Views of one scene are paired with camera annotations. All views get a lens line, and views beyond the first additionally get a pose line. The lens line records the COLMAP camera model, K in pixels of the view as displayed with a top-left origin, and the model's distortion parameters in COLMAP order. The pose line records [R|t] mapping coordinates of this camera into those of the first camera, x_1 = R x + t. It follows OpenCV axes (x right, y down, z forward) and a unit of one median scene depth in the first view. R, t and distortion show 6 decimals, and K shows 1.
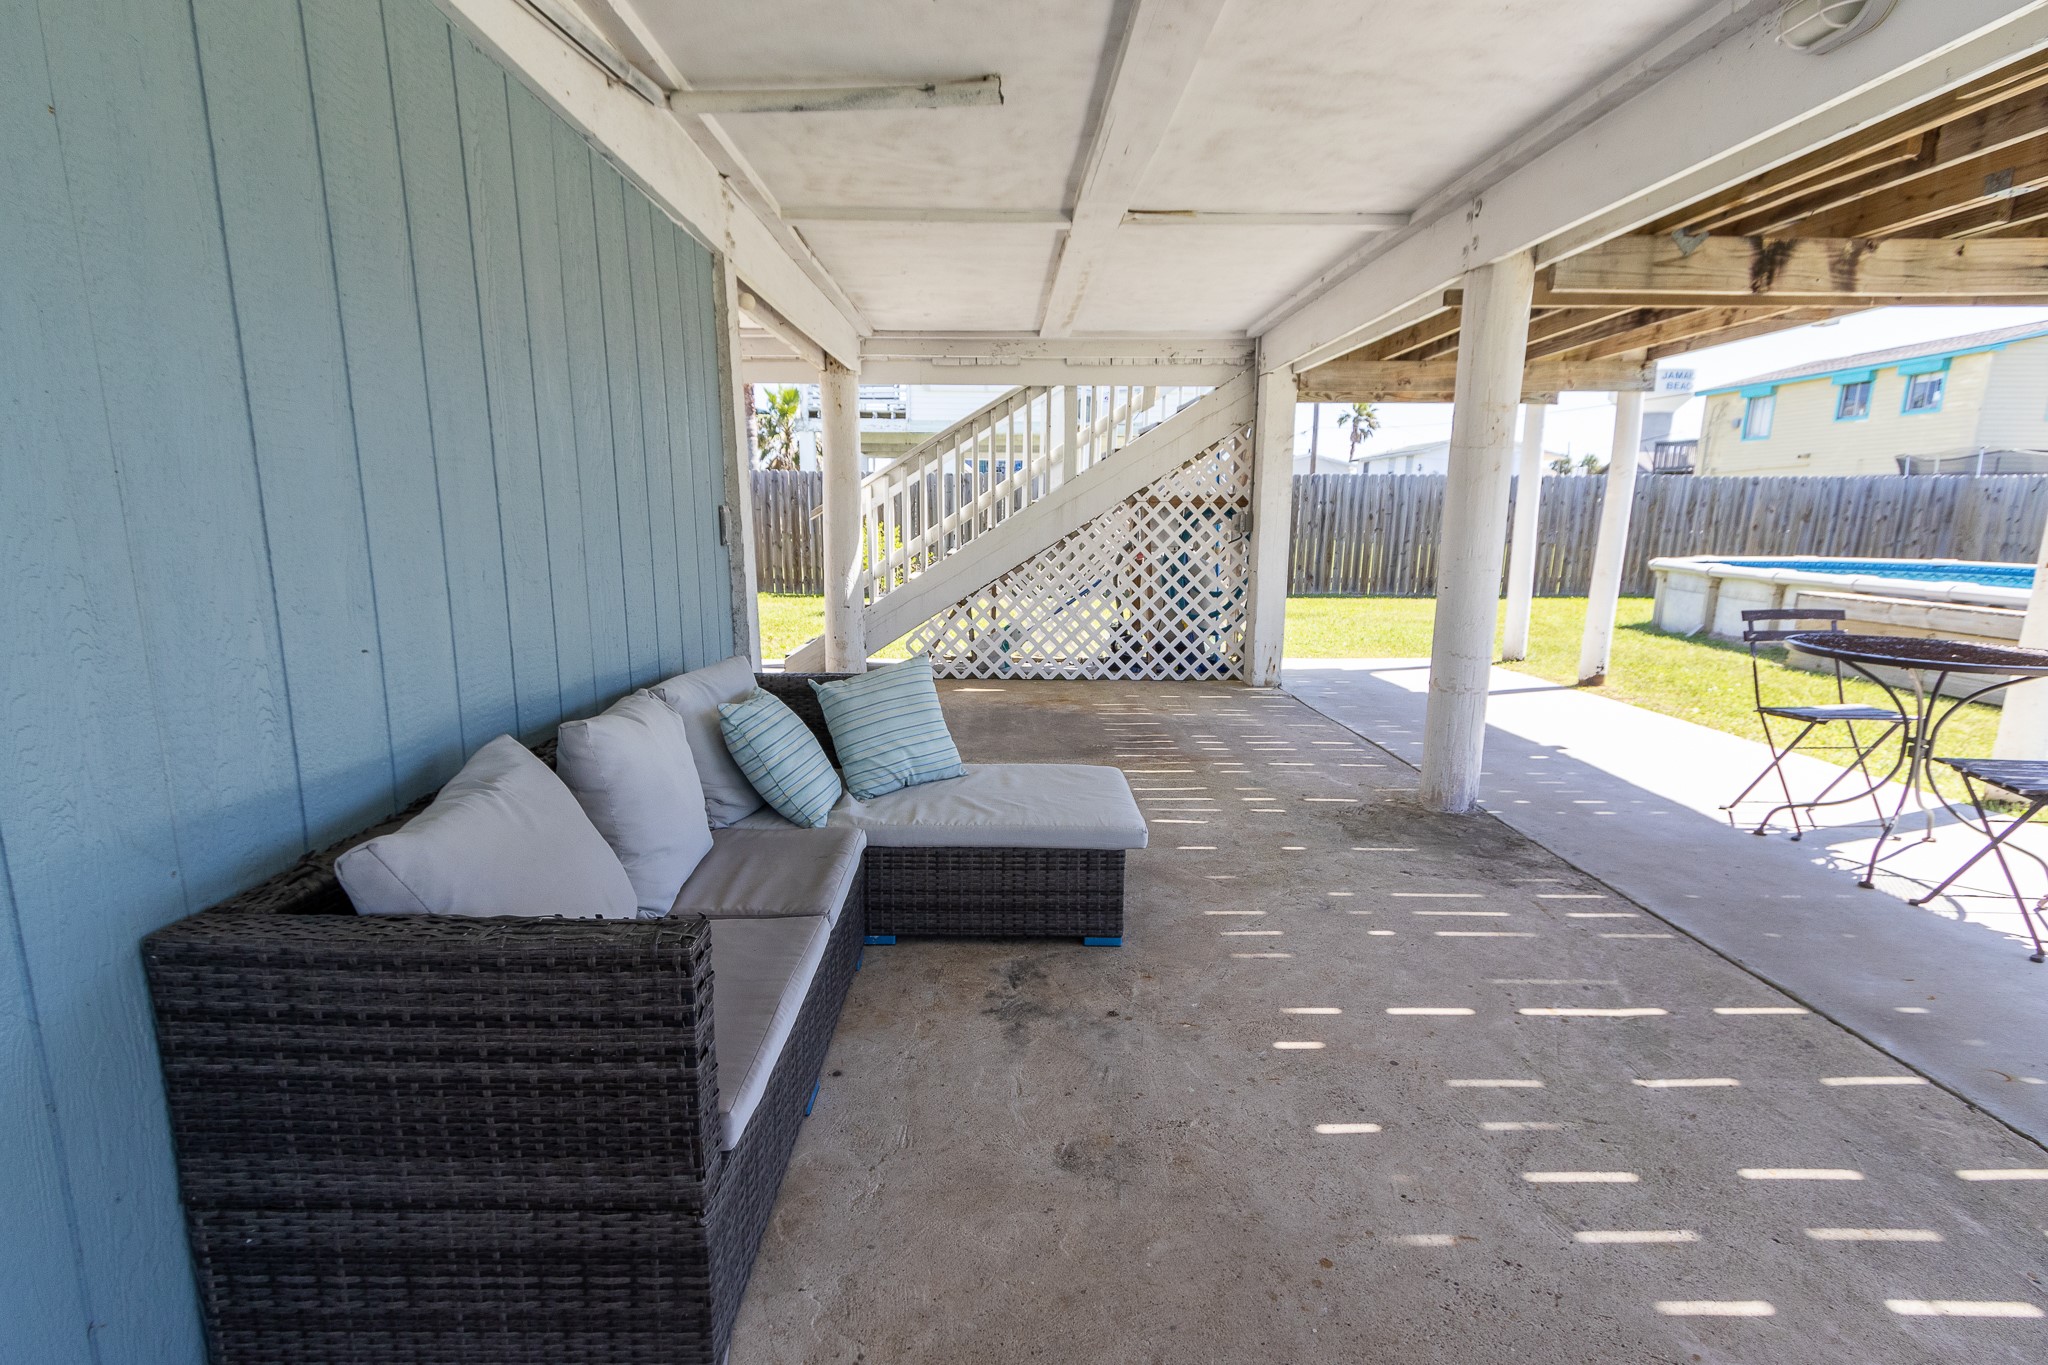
lens RADIAL K [[970.4, 0, 1005.8], [0, 970.4, 711.2], [0, 0, 1]] dist [0.005124, -0.001059]
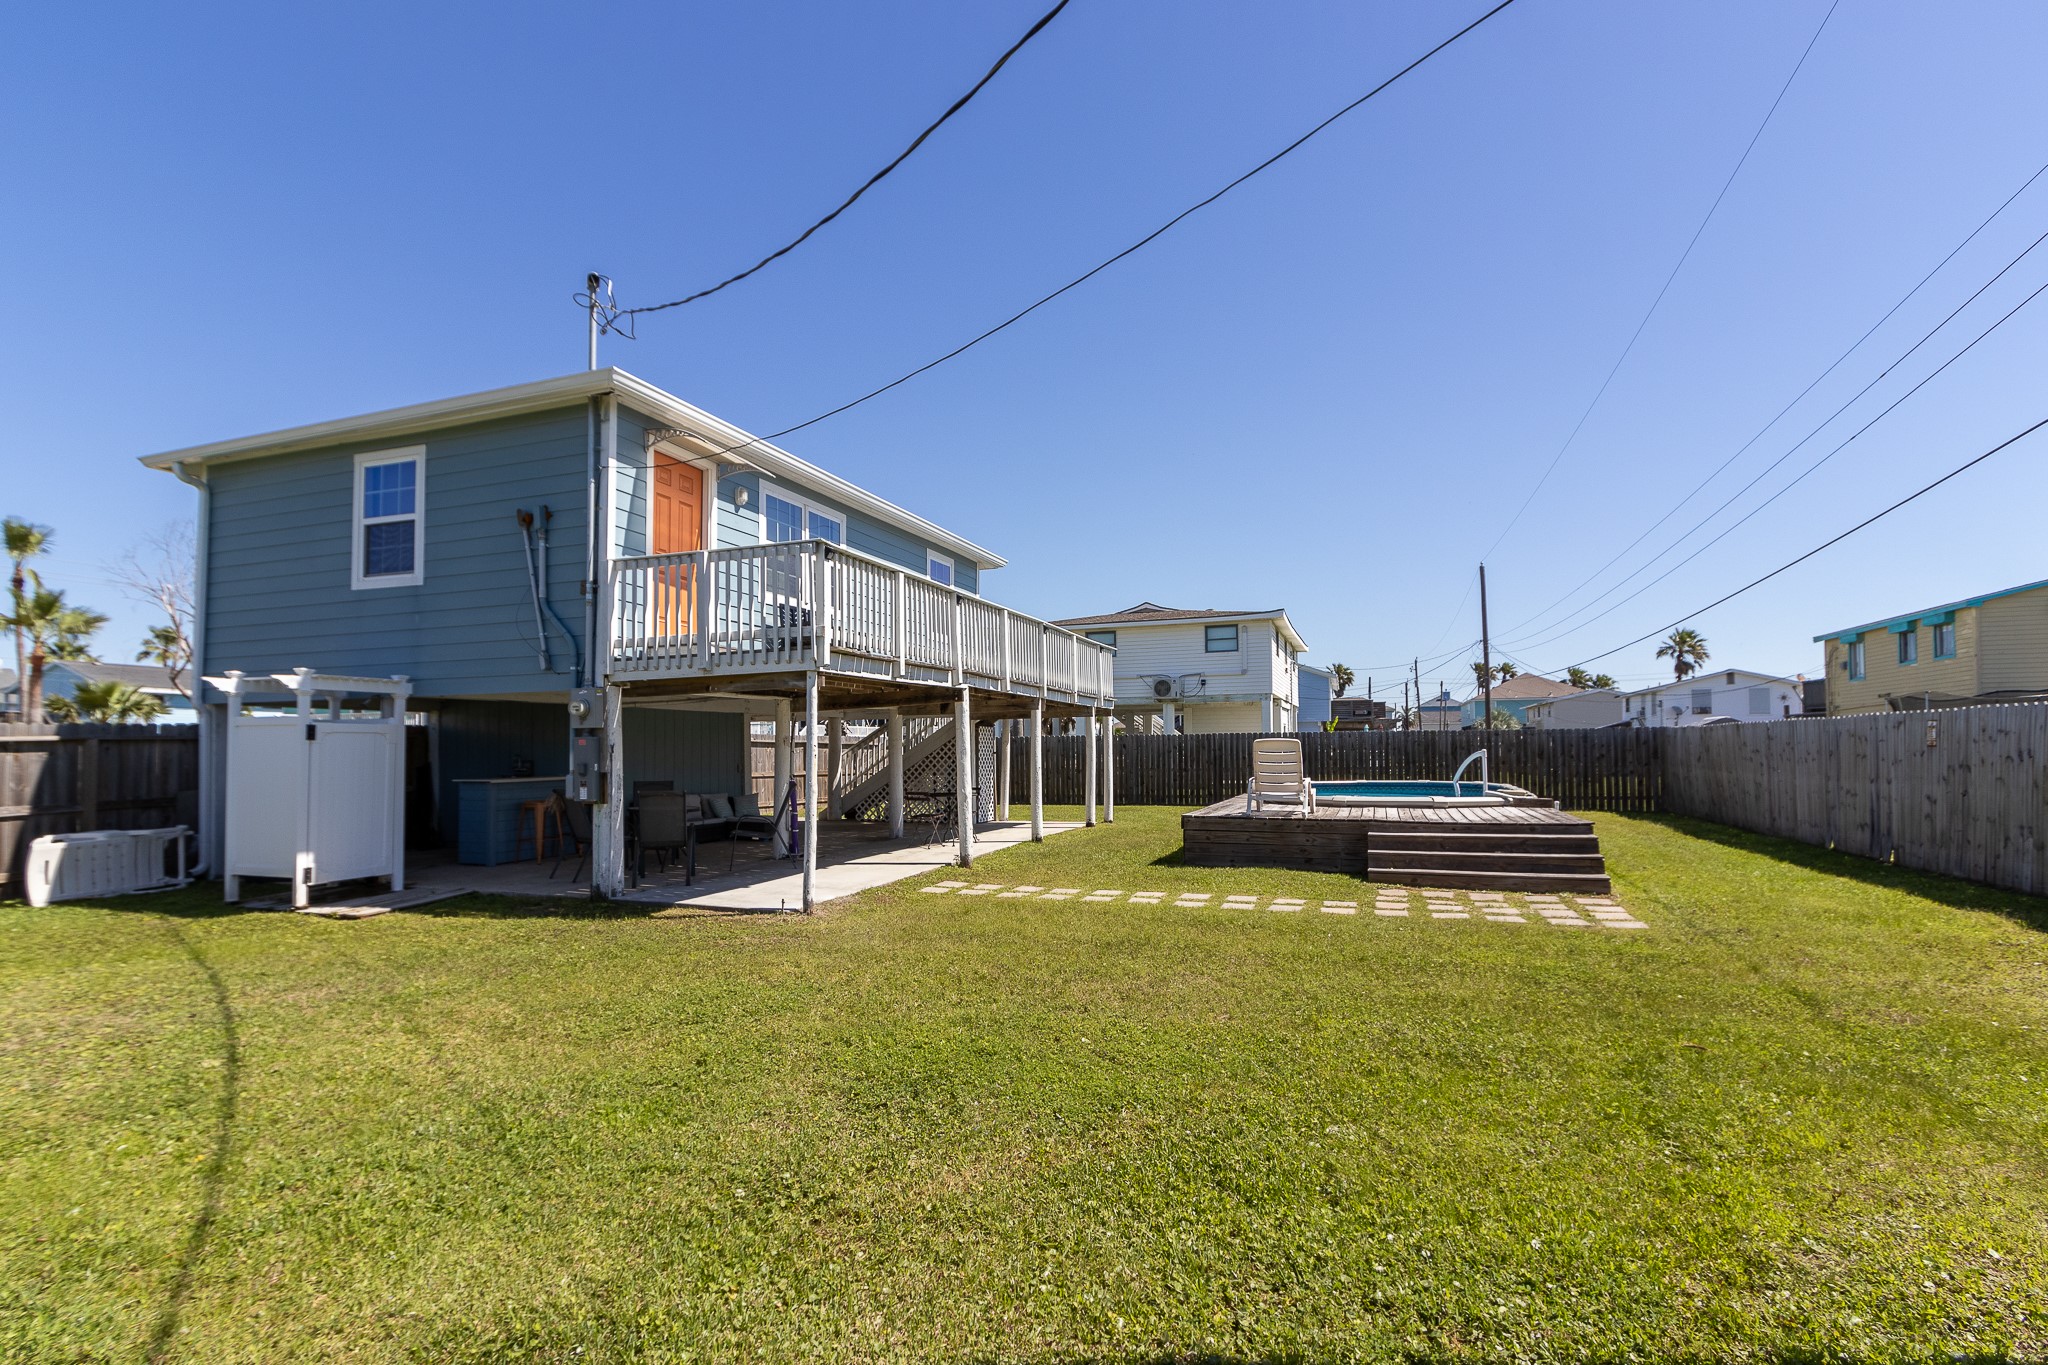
lens RADIAL K [[970.4, 0, 1005.8], [0, 970.4, 711.2], [0, 0, 1]] dist [0.005124, -0.001059]
pose [[0.925929, -0.028557, -0.376617, 1.331391], [-0.062807, 0.971613, -0.228086, 0.265306], [0.372440, 0.234845, 0.897851, -1.387251]]
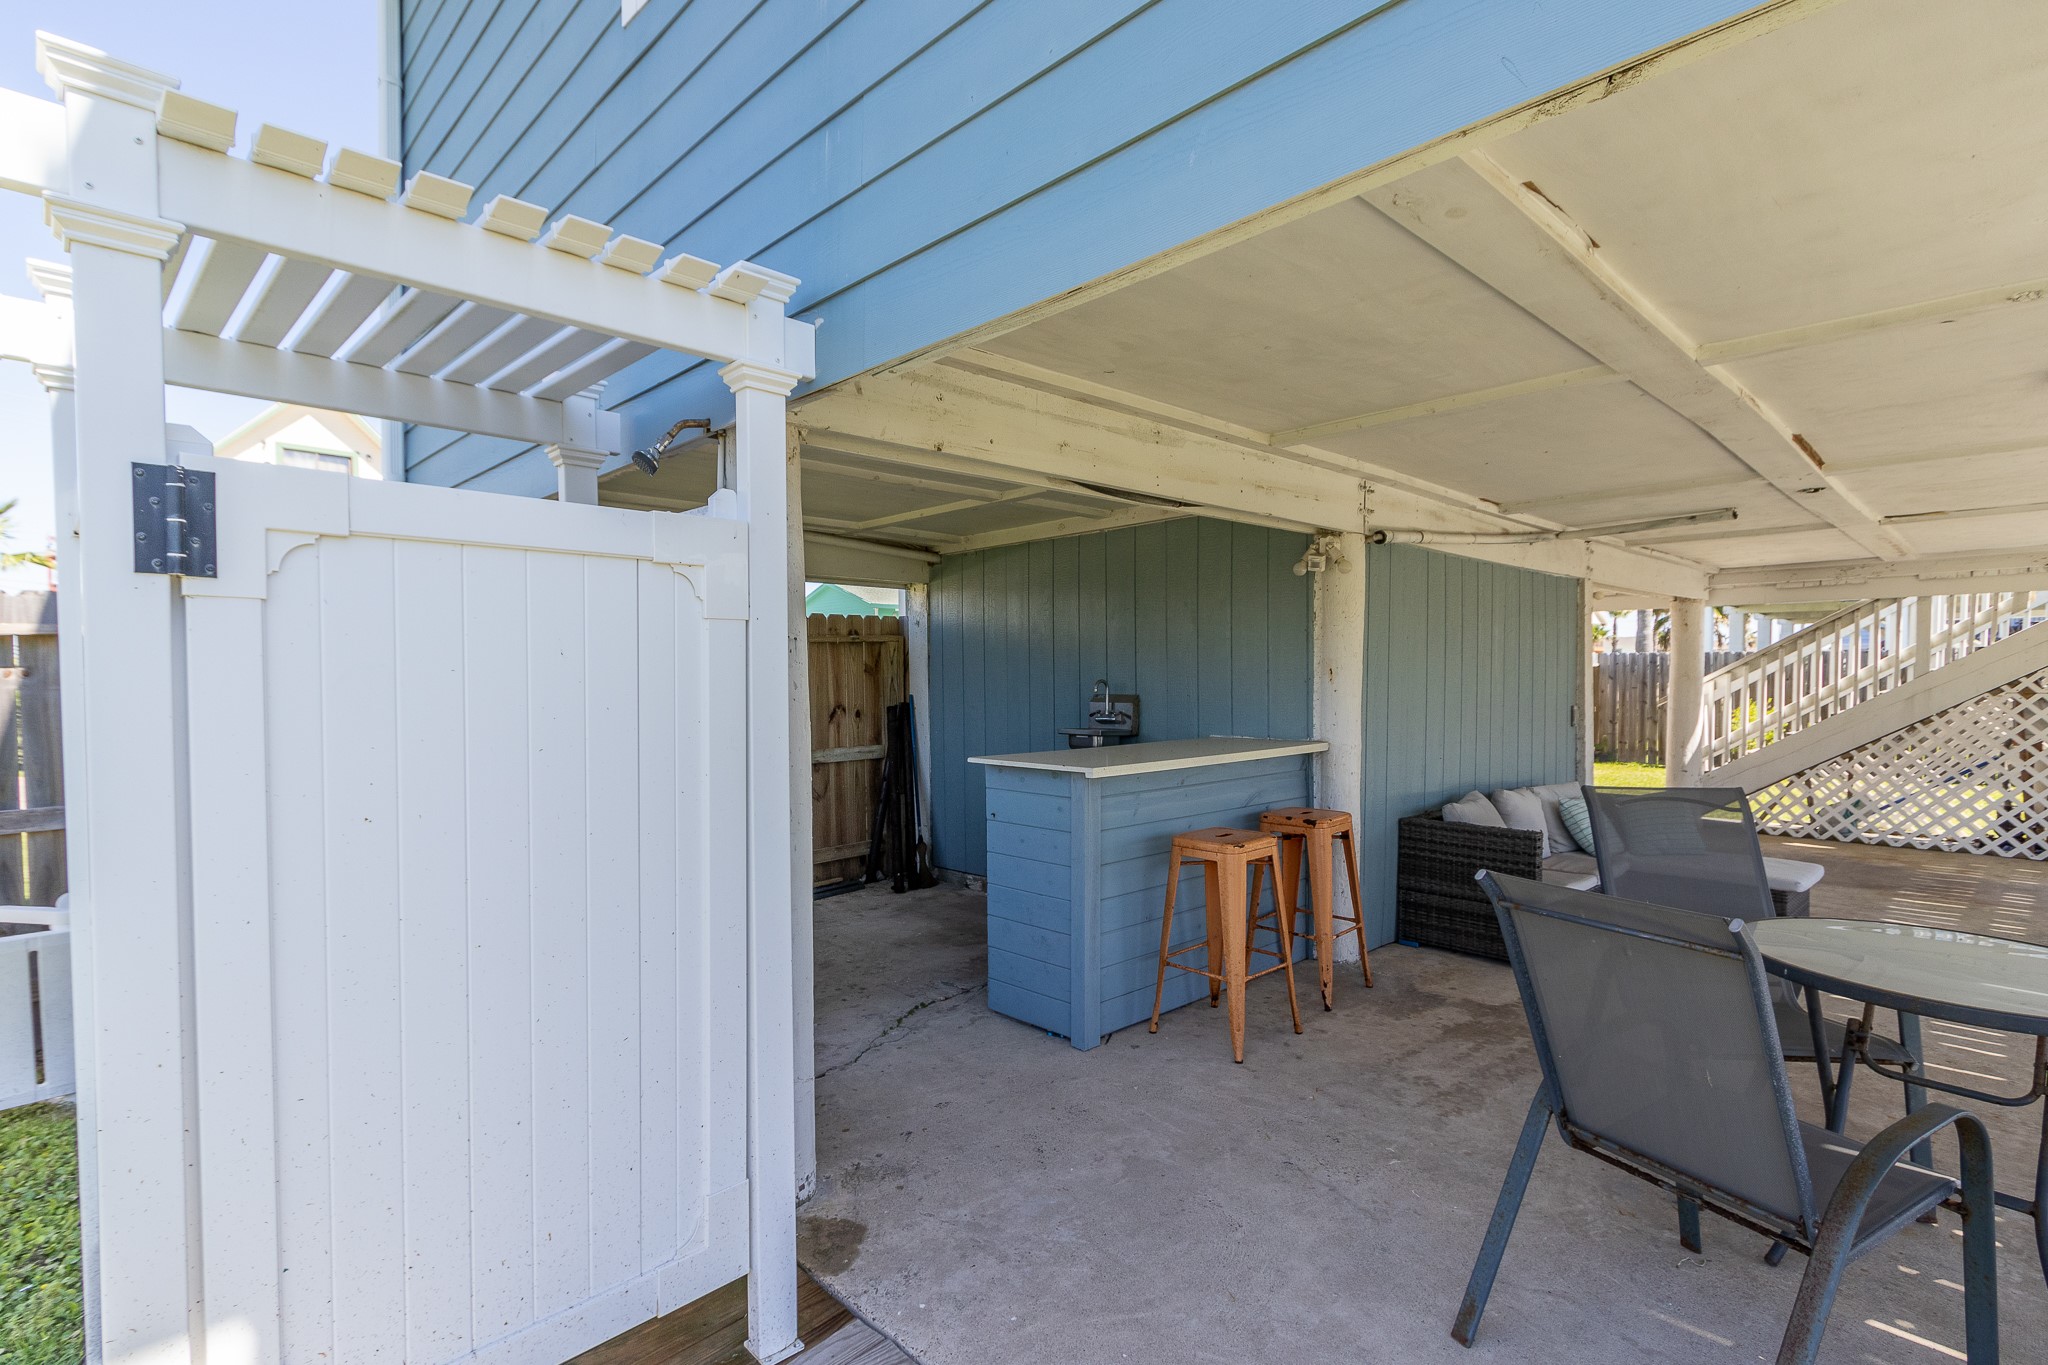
lens RADIAL K [[970.4, 0, 1005.8], [0, 970.4, 711.2], [0, 0, 1]] dist [0.005124, -0.001059]
pose [[0.670419, 0.015906, -0.741812, 0.197059], [-0.141017, 0.984279, -0.106340, 0.082851], [0.728459, 0.175901, 0.662123, -0.560854]]
